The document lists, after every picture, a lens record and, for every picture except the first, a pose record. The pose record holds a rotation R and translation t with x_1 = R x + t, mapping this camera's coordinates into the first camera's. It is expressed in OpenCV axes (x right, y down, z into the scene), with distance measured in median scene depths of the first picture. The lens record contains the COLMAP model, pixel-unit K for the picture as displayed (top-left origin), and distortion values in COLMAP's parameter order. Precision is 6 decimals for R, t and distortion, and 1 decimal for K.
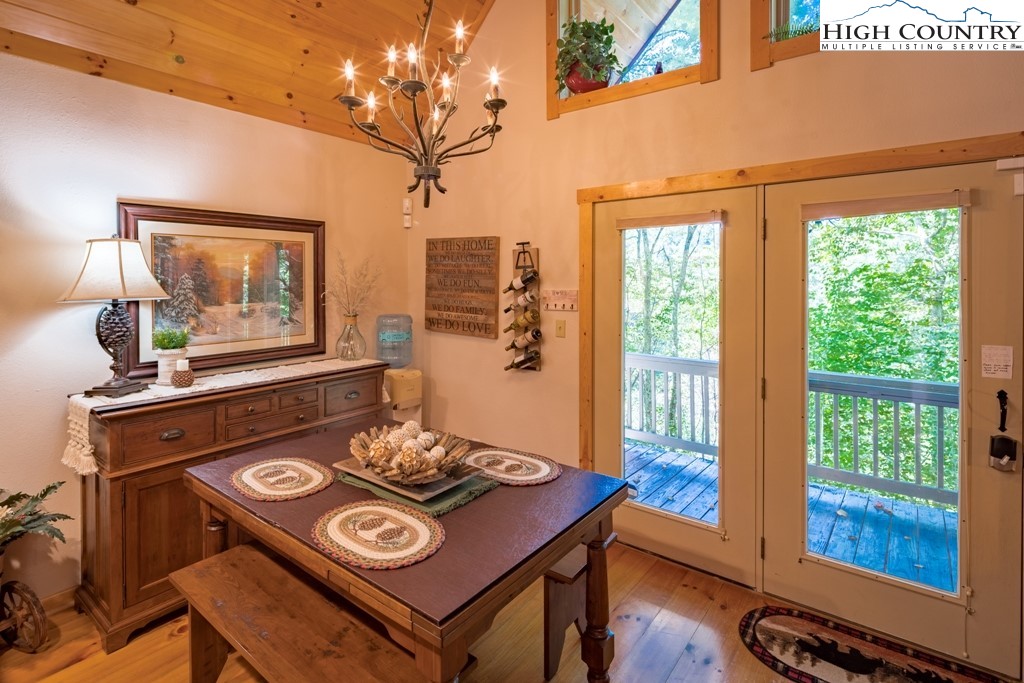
lens RADIAL K [[502.3, 0, 508.5], [0, 502.3, 320.8], [0, 0, 1]] dist [-0.001757, -0.000127]
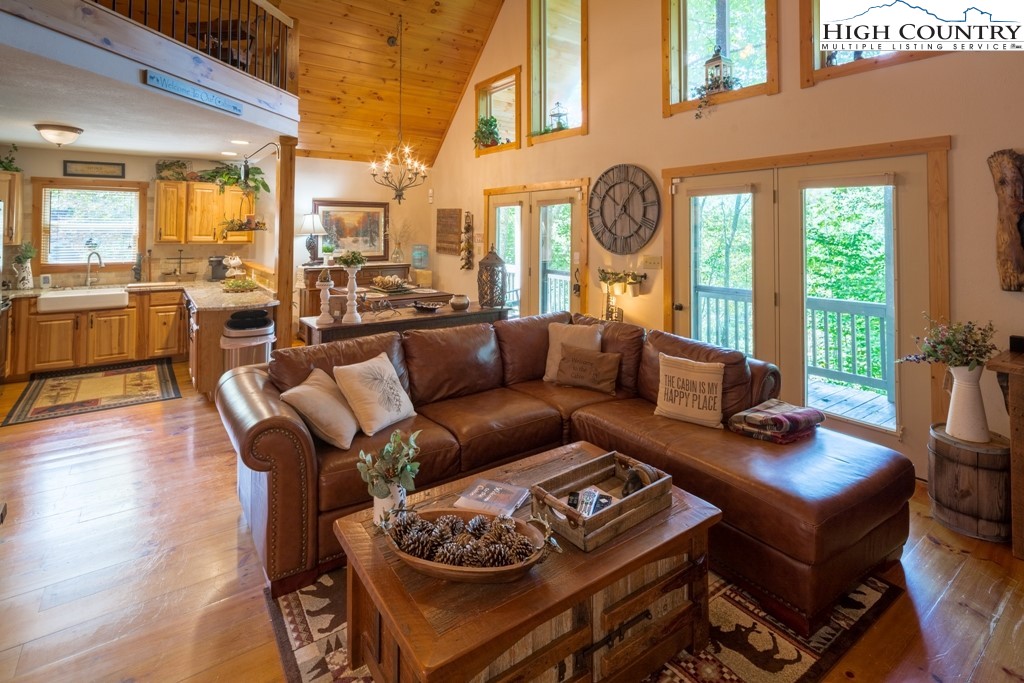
lens RADIAL K [[516.0, 0, 510.5], [0, 516.0, 280.8], [0, 0, 1]] dist [-0.000705, -0.000195]
pose [[0.962315, 0.033409, -0.269879, 0.913552], [-0.028648, 0.999357, 0.021562, 0.103377], [0.270425, -0.013018, 0.962653, -1.254418]]
